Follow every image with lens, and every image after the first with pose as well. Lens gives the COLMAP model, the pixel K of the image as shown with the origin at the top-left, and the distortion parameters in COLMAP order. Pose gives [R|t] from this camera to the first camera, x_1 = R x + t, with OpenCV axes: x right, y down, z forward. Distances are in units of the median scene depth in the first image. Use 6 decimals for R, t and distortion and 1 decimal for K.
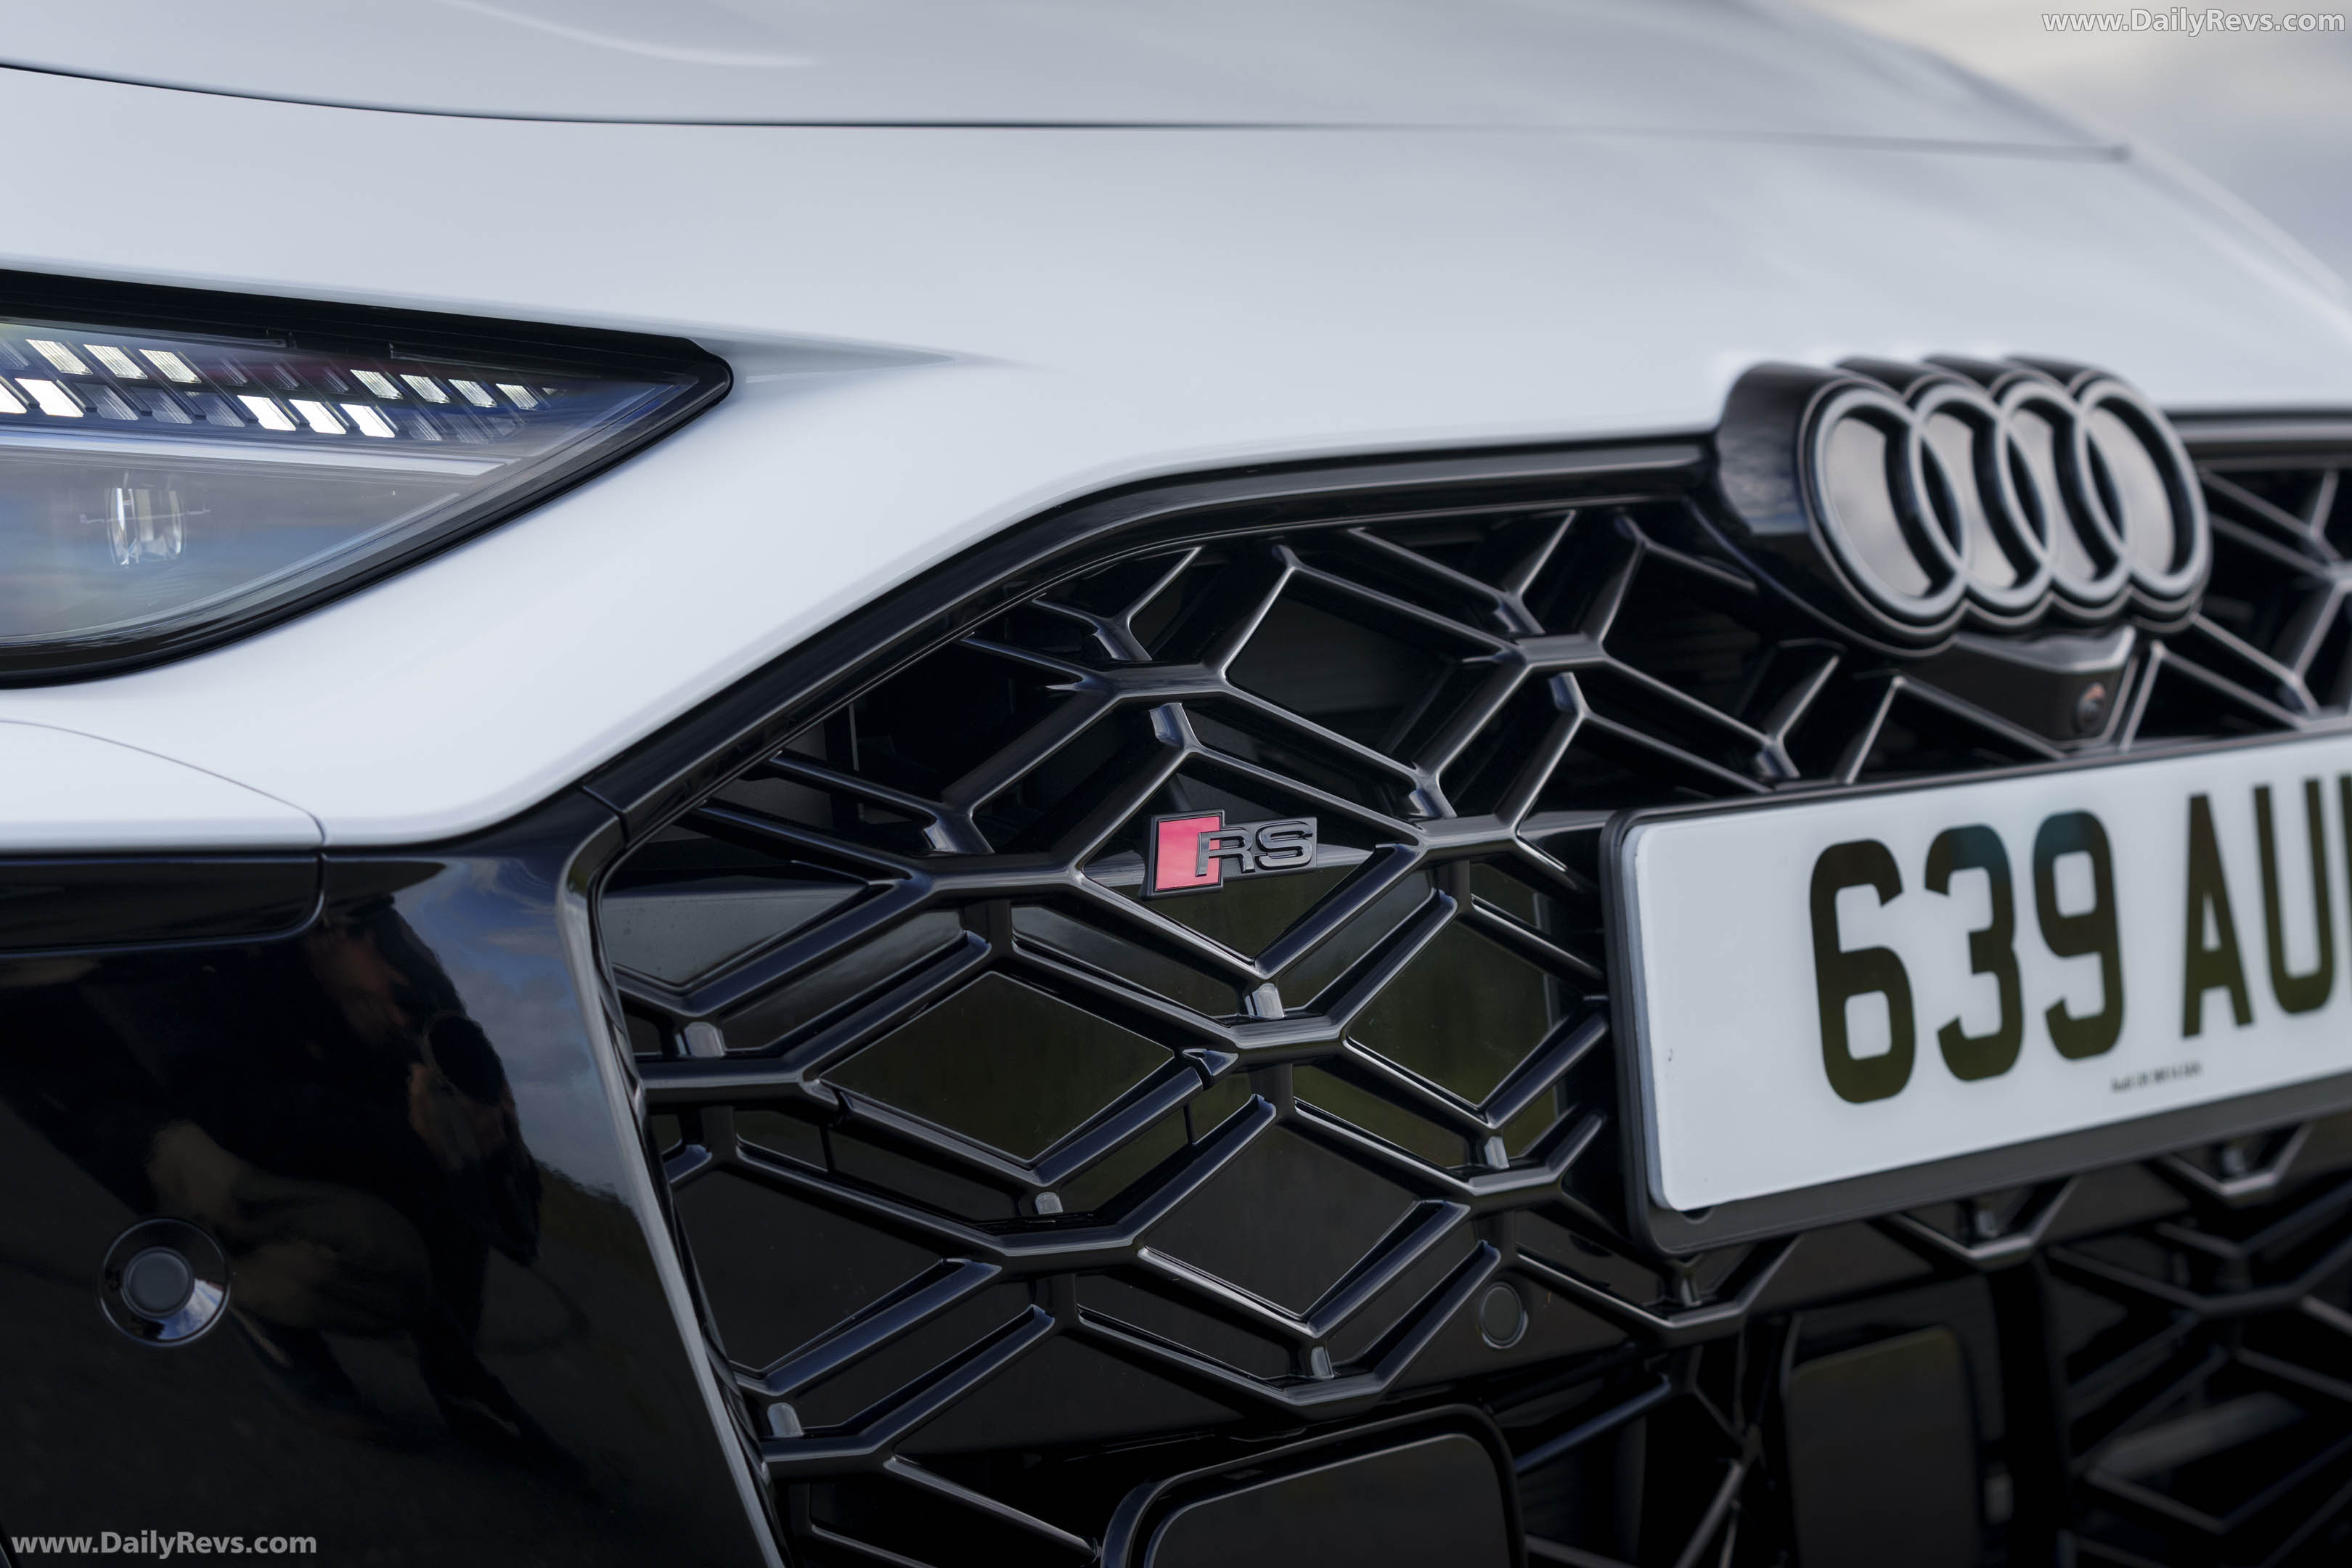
lens RADIAL K [[4961.7, 0, 1159.3], [0, 4961.7, 796.5], [0, 0, 1]] dist [0.046365, 0.000000]
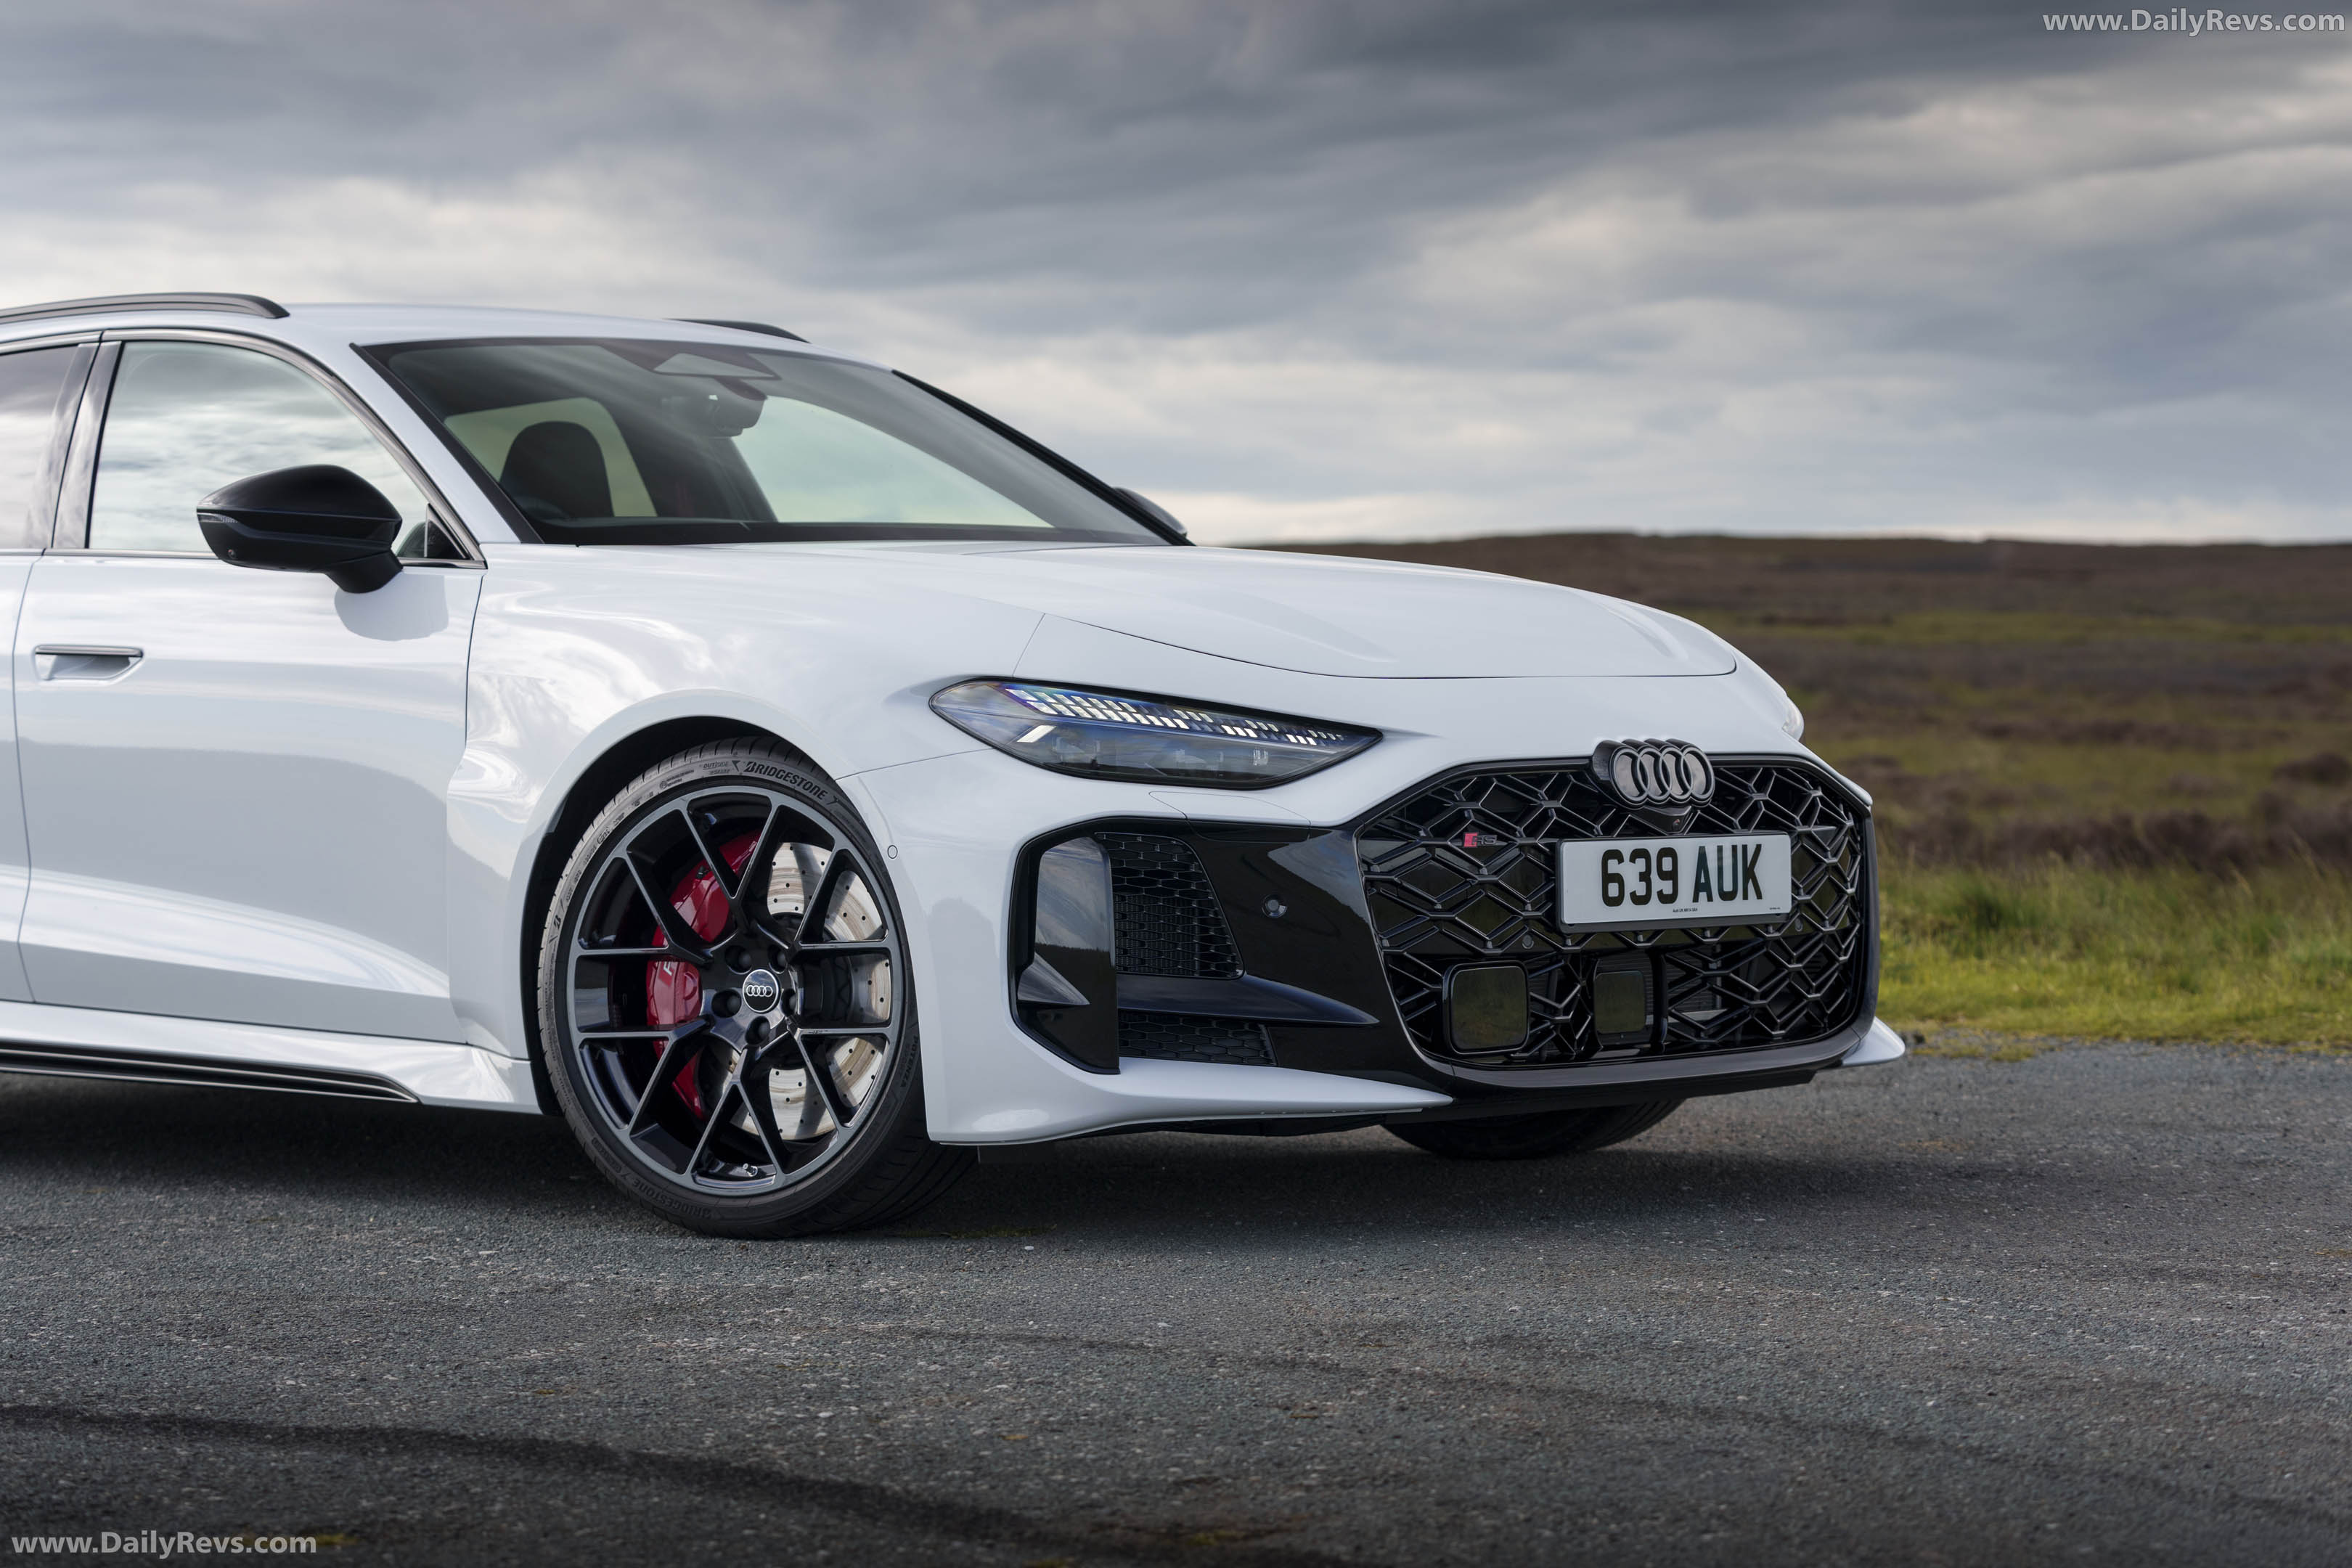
lens RADIAL K [[4536.0, 0, 1173.3], [0, 4536.0, 764.4], [0, 0, 1]] dist [-0.263477, 0.000000]
pose [[0.996754, 0.070916, -0.038099, -0.111703], [-0.071625, 0.997277, -0.017581, 0.033300], [0.036748, 0.020252, 0.999119, -3.205796]]
